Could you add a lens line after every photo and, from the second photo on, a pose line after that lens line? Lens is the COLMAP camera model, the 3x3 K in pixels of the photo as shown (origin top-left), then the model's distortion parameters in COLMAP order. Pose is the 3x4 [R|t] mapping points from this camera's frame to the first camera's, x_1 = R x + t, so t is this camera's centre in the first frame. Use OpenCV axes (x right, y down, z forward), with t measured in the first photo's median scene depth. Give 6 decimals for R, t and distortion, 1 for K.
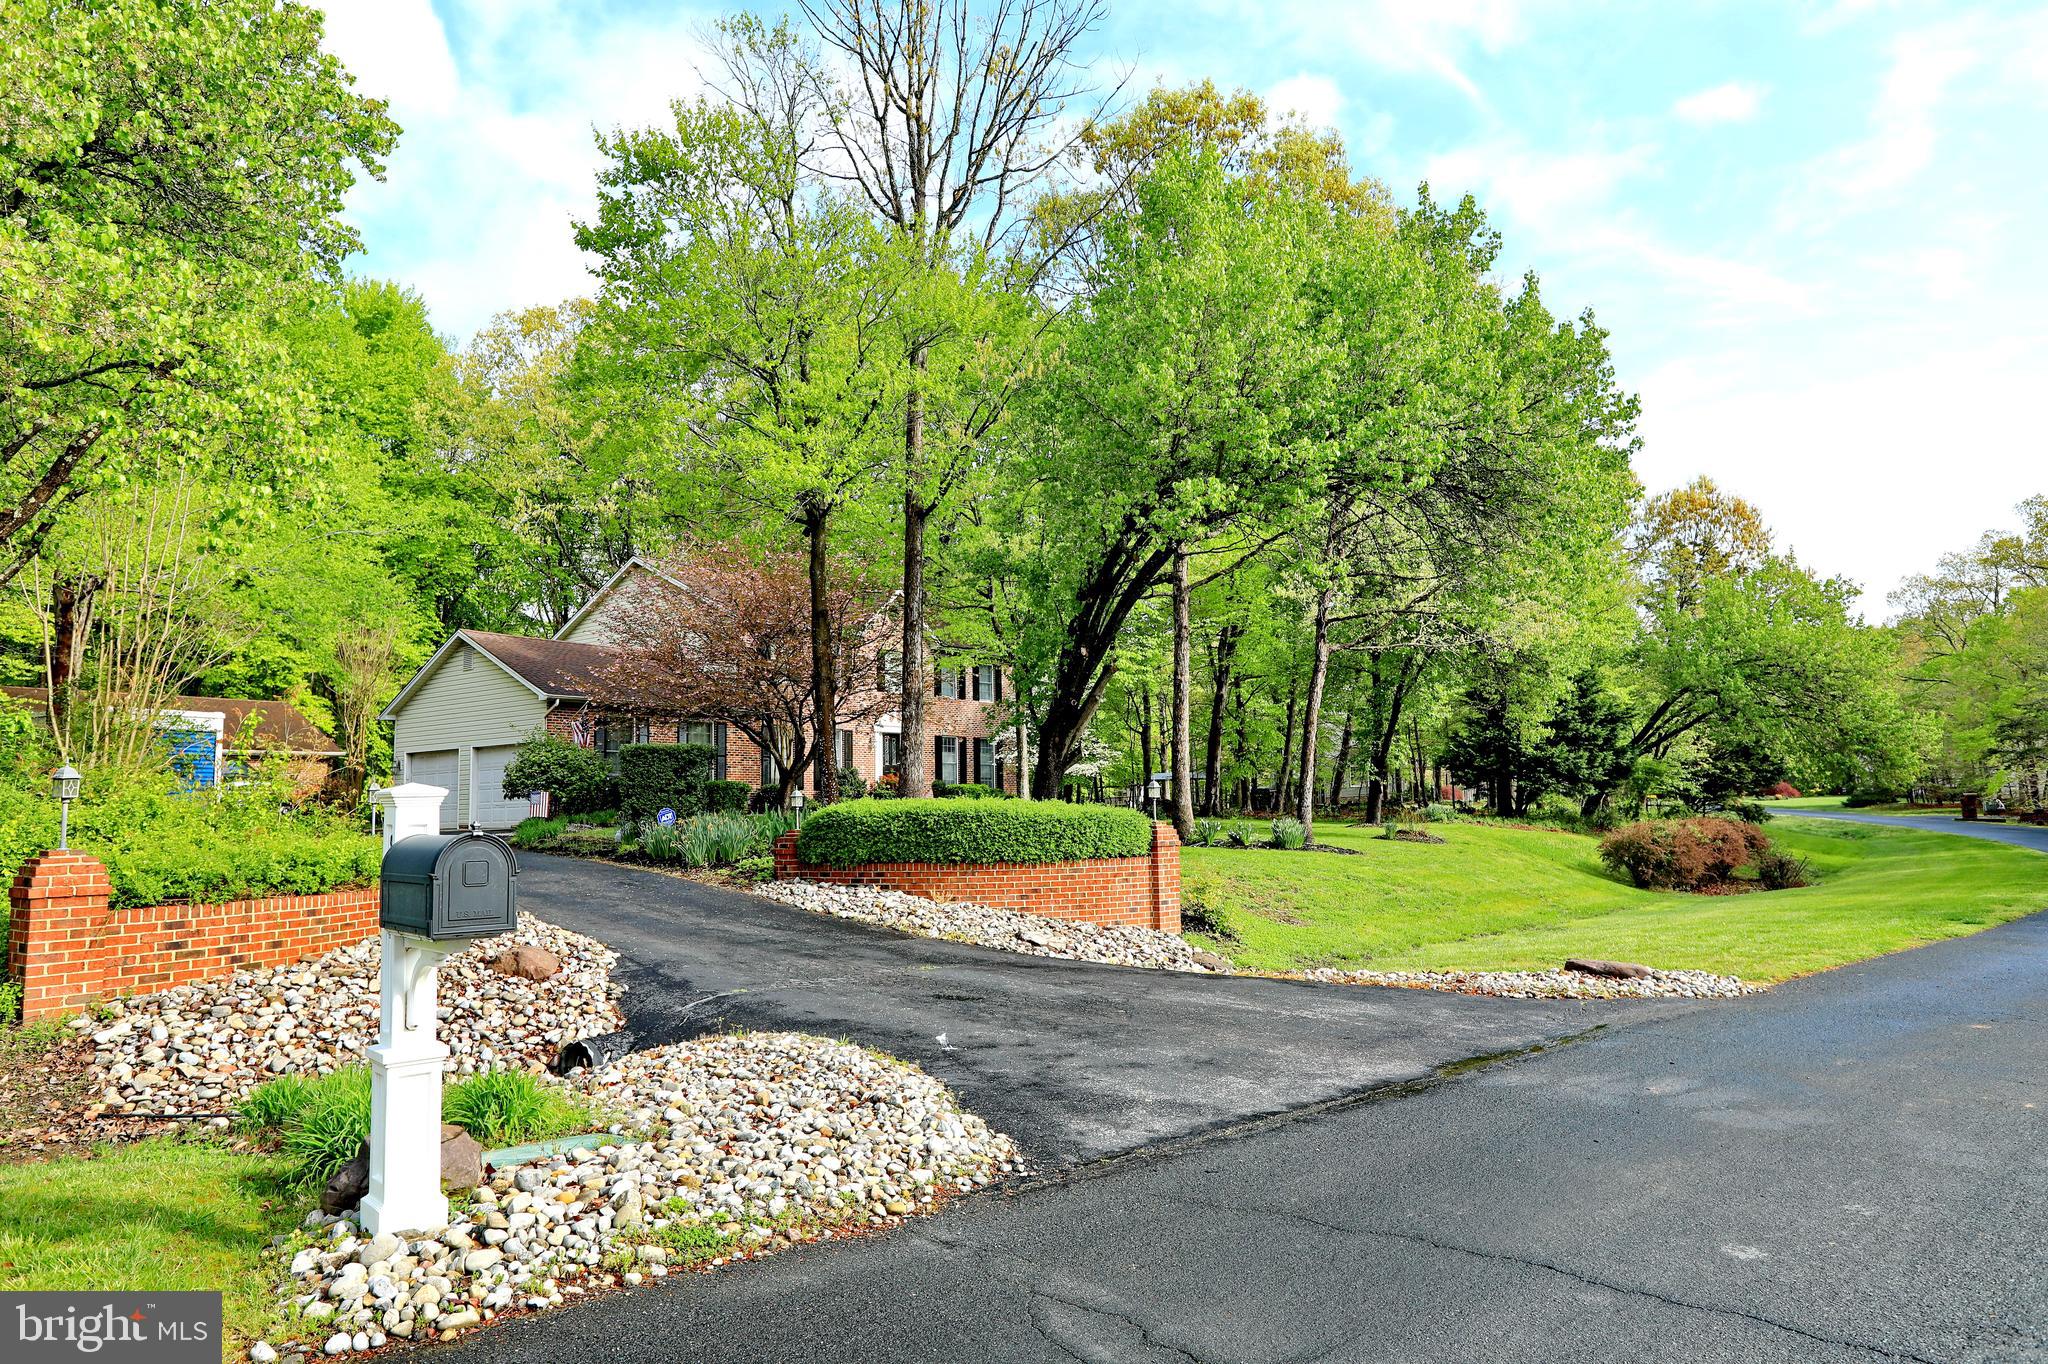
lens RADIAL K [[1216.0, 0, 1024.0], [0, 1216.0, 682.0], [0, 0, 1]] dist [-0.041458, 0.000007]
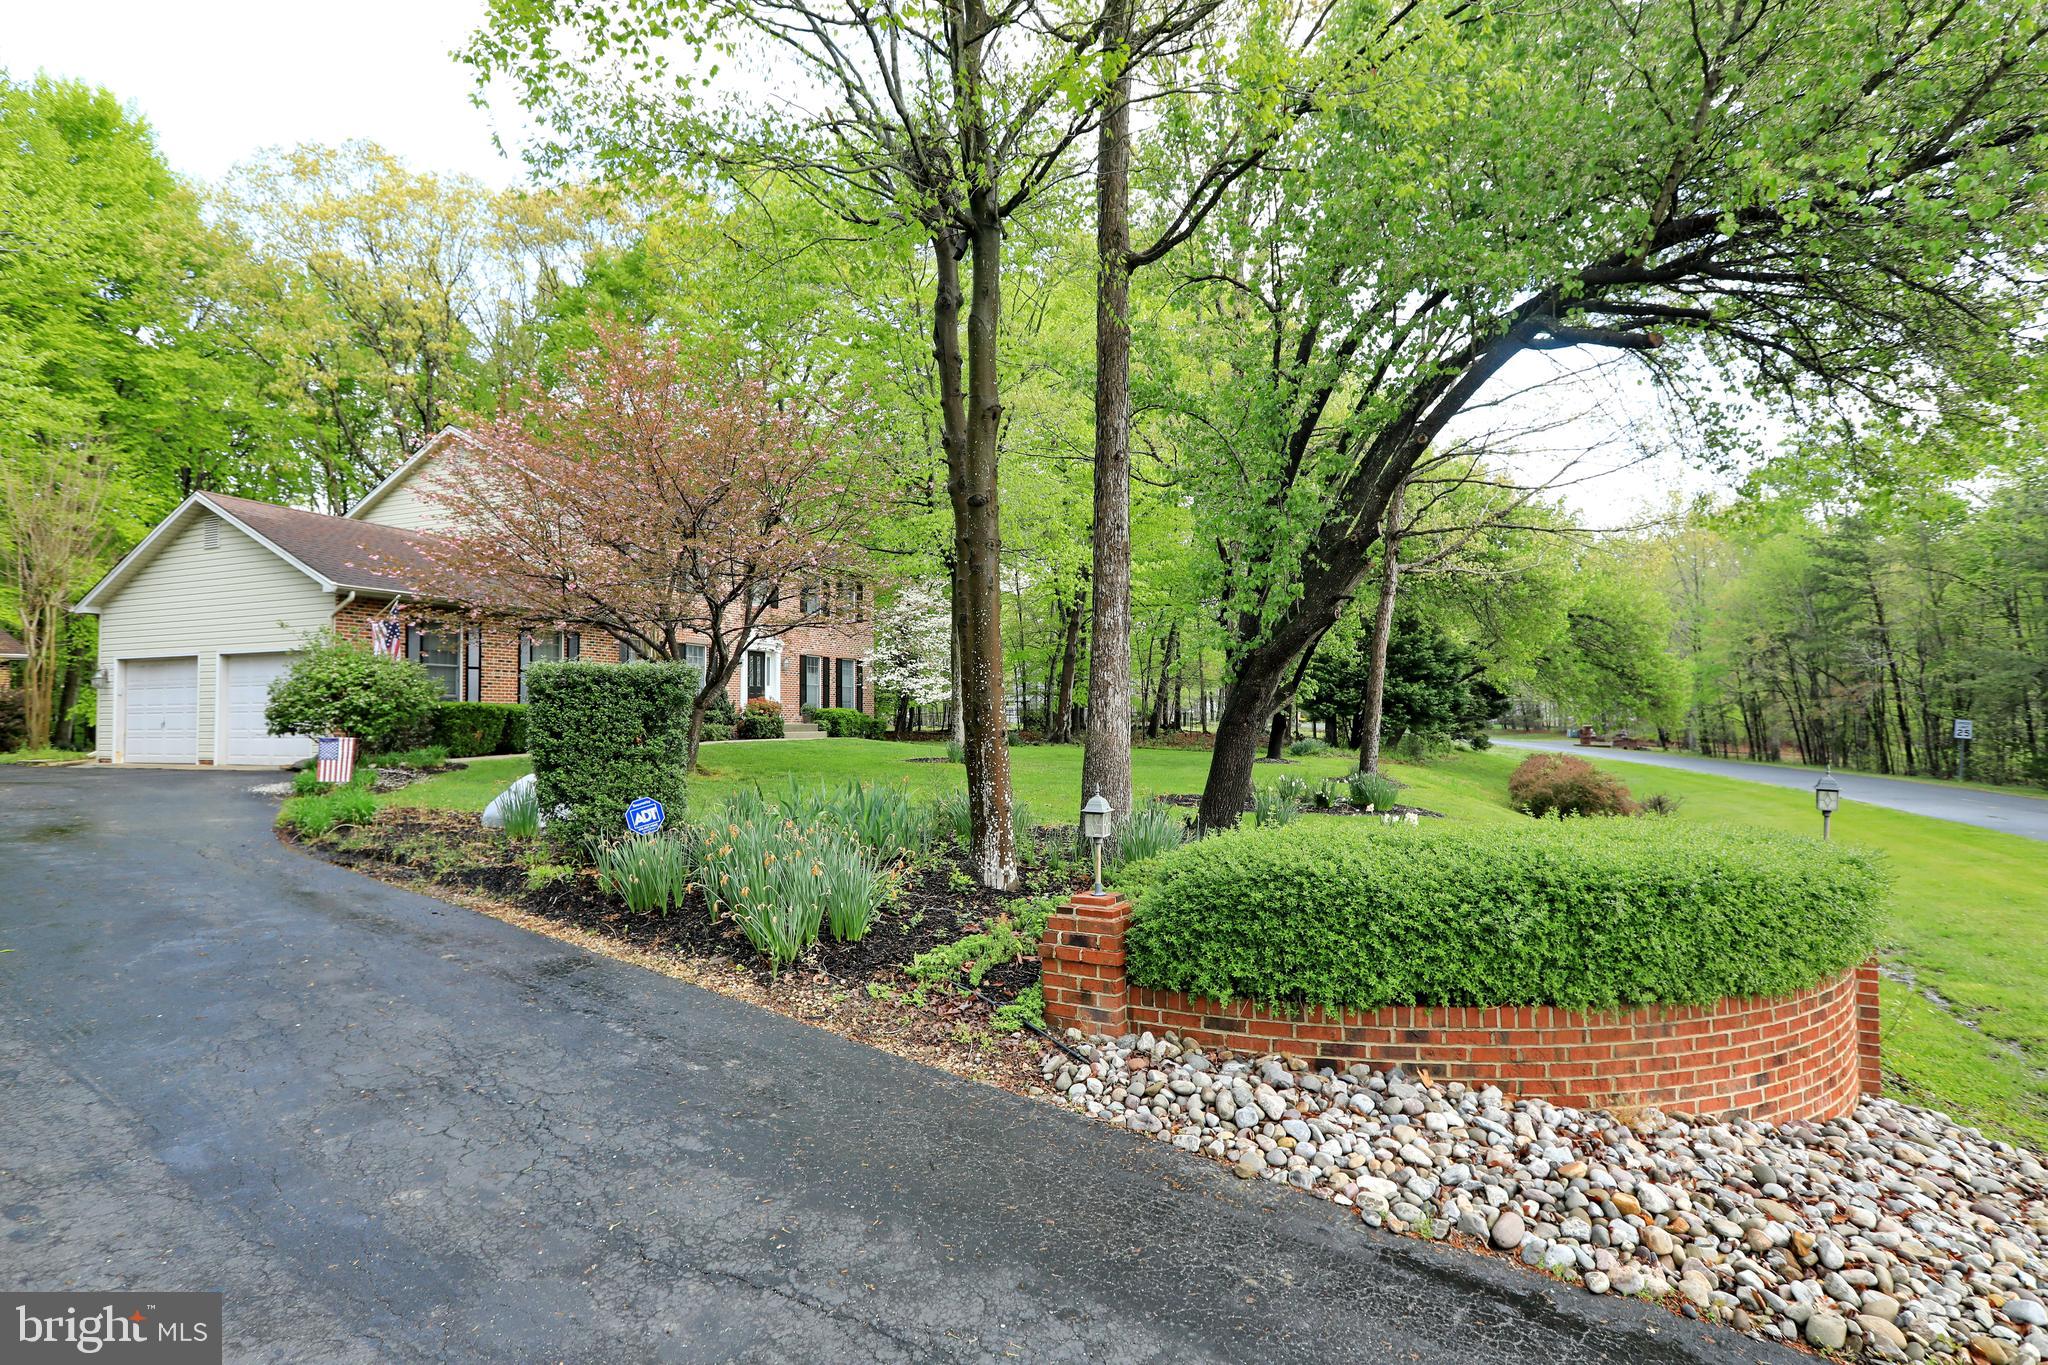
lens RADIAL K [[997.0, 0, 1024.0], [0, 997.0, 682.5], [0, 0, 1]] dist [-0.050587, 0.019159]
pose [[0.968479, 0.023573, 0.247976, -0.124322], [-0.040462, 0.997178, 0.063231, 0.013482], [-0.245786, -0.071271, 0.966700, 0.293454]]
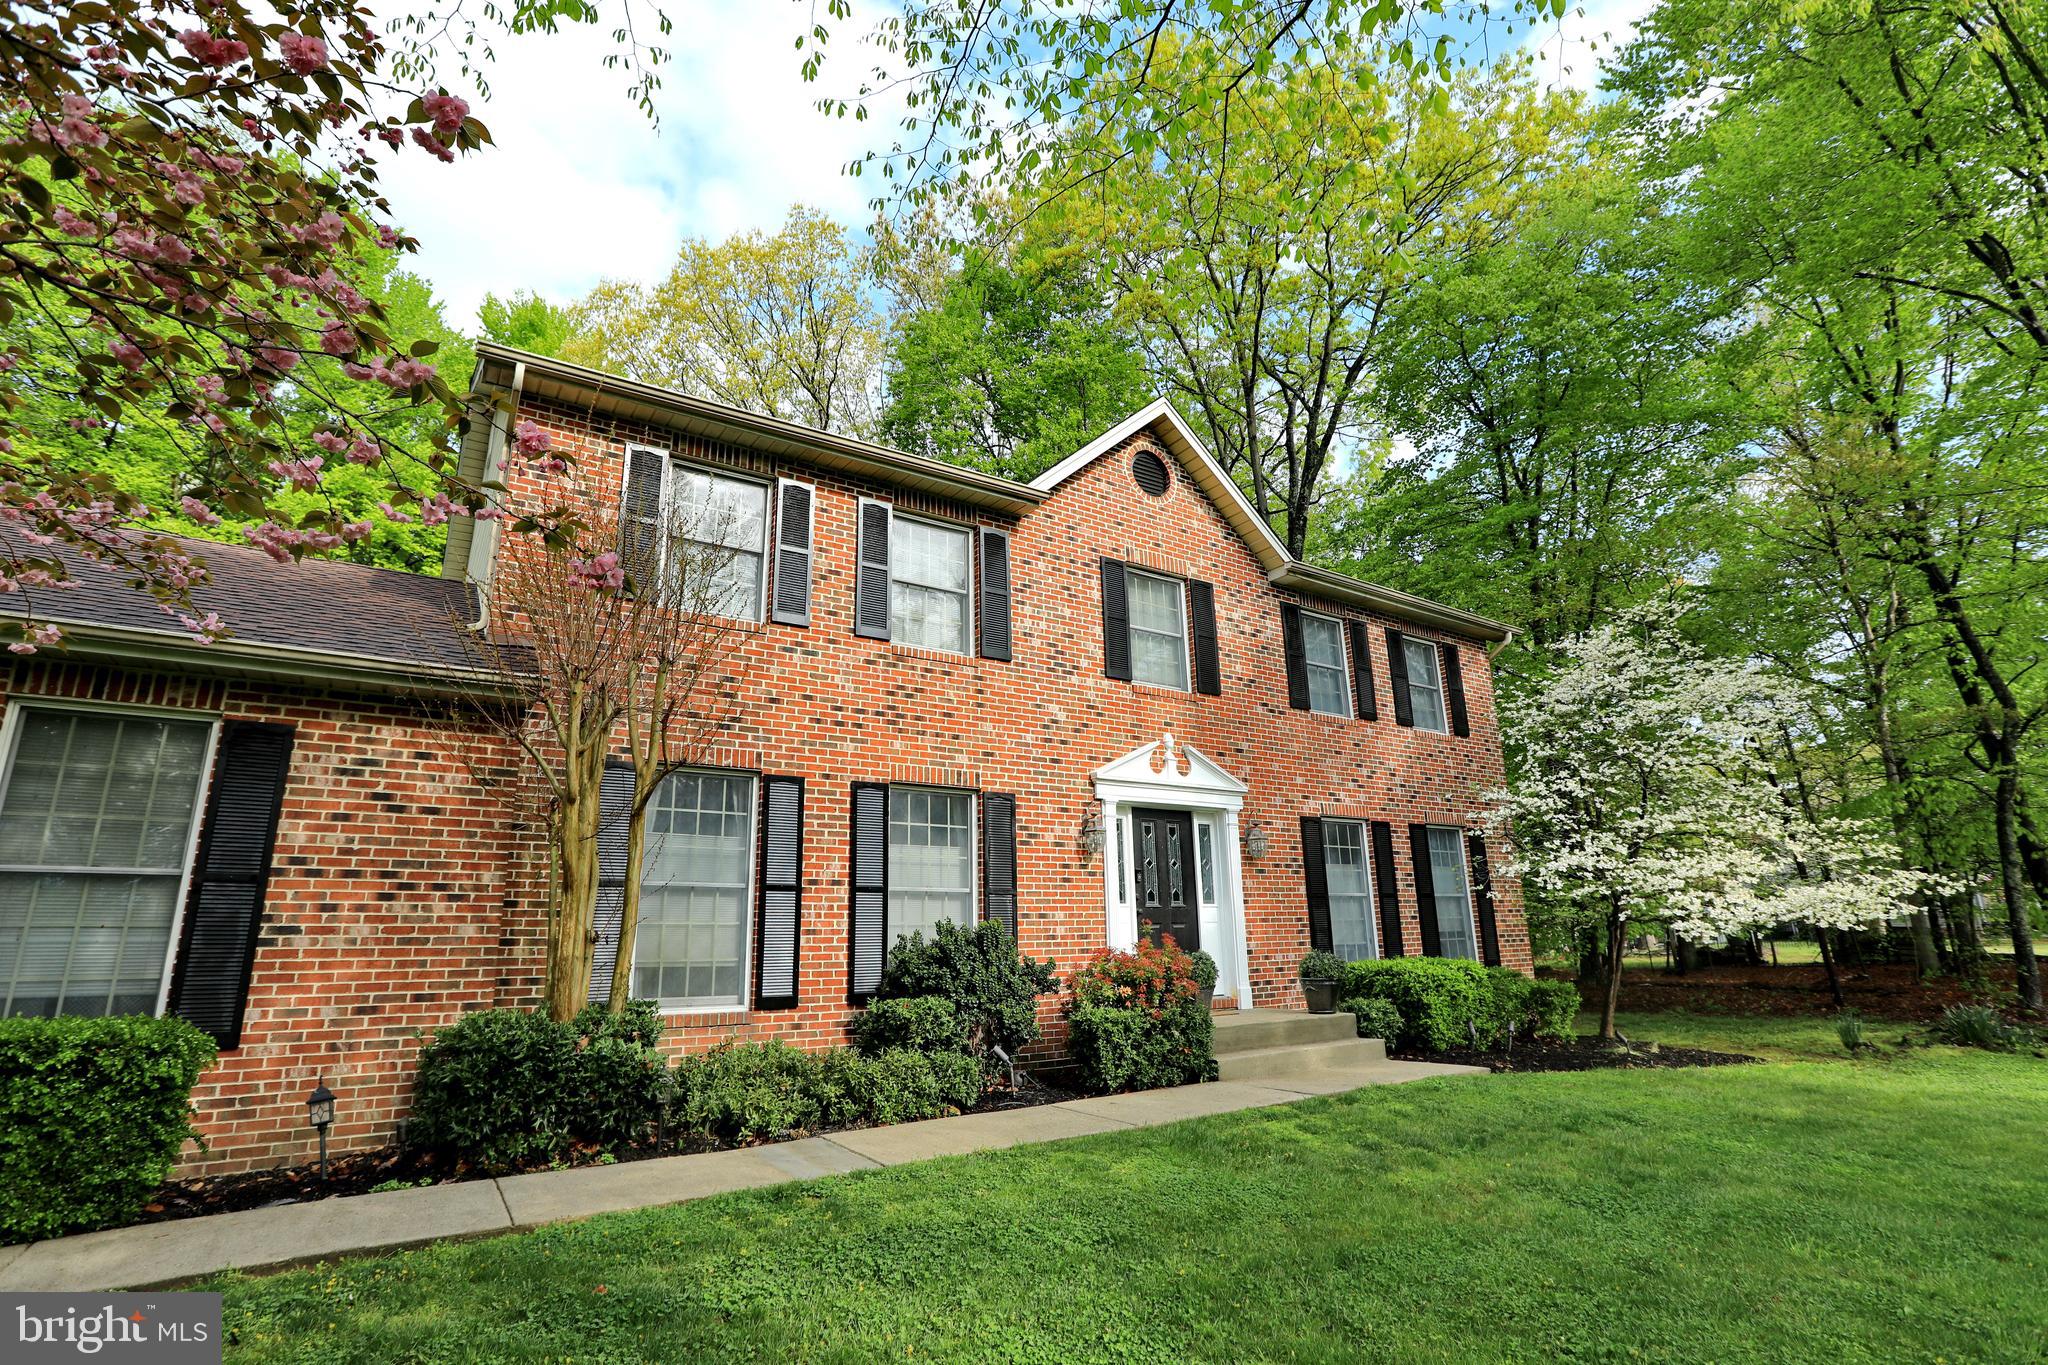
lens RADIAL K [[997.0, 0, 1024.0], [0, 997.0, 682.5], [0, 0, 1]] dist [-0.050587, 0.019159]
pose [[0.938193, -0.094048, -0.333090, -0.063905], [0.044234, 0.987063, -0.154108, 0.060560], [0.343275, 0.129849, 0.930216, 0.915543]]
